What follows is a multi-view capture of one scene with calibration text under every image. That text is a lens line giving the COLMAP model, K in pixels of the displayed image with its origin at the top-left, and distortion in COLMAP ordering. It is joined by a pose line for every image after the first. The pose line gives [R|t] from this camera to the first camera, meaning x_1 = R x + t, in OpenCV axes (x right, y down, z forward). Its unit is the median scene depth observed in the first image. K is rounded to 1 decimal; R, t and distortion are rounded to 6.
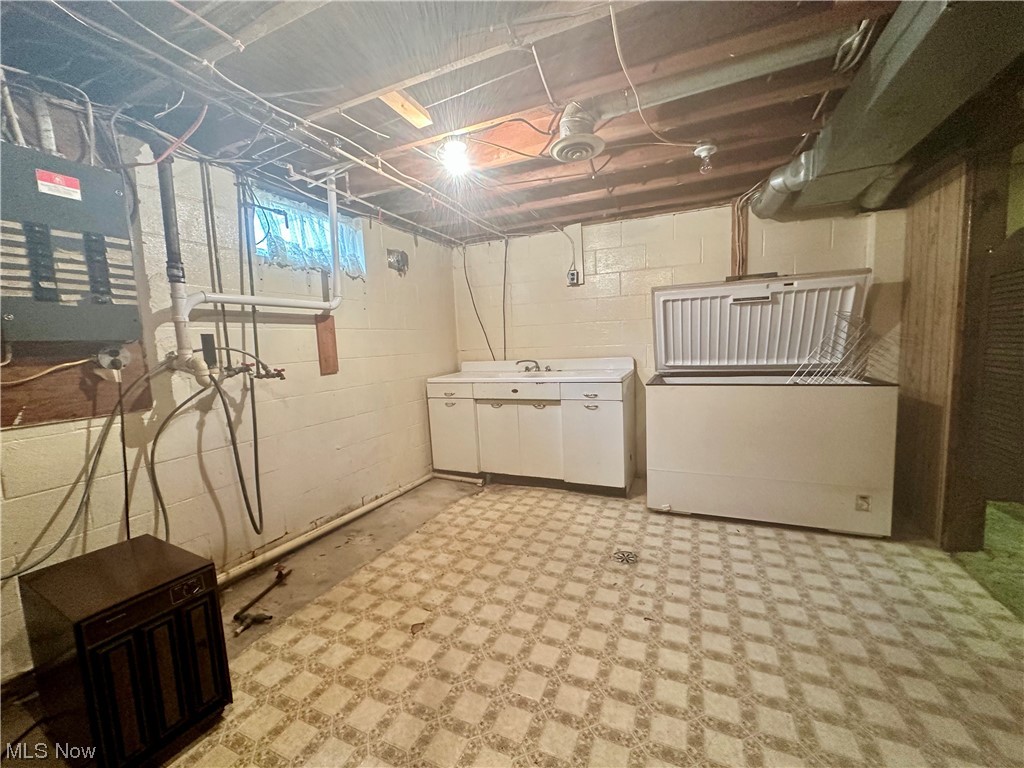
lens RADIAL K [[405.8, 0, 514.1], [0, 405.8, 382.9], [0, 0, 1]] dist [-0.003979, 0.000634]
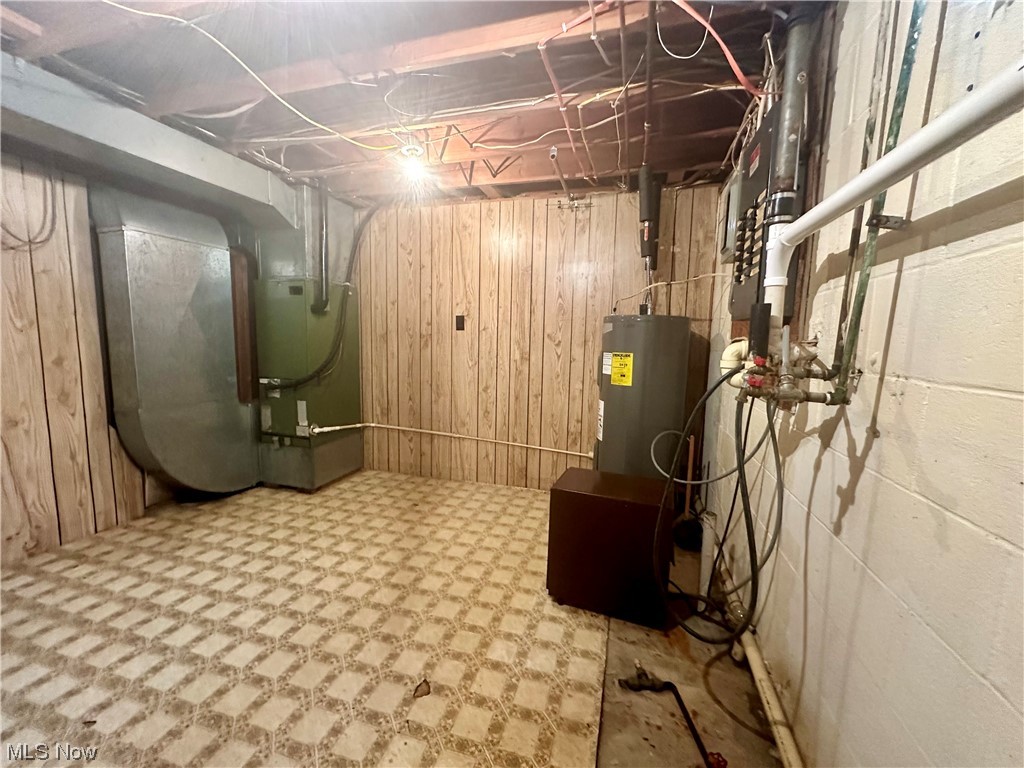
lens RADIAL K [[405.8, 0, 509.5], [0, 405.8, 382.1], [0, 0, 1]] dist [-0.003979, 0.000634]
pose [[-0.992412, 0.031910, -0.118742, -0.362906], [0.005499, 0.976289, 0.216403, -0.160229], [0.122832, 0.214108, -0.969056, 1.806580]]
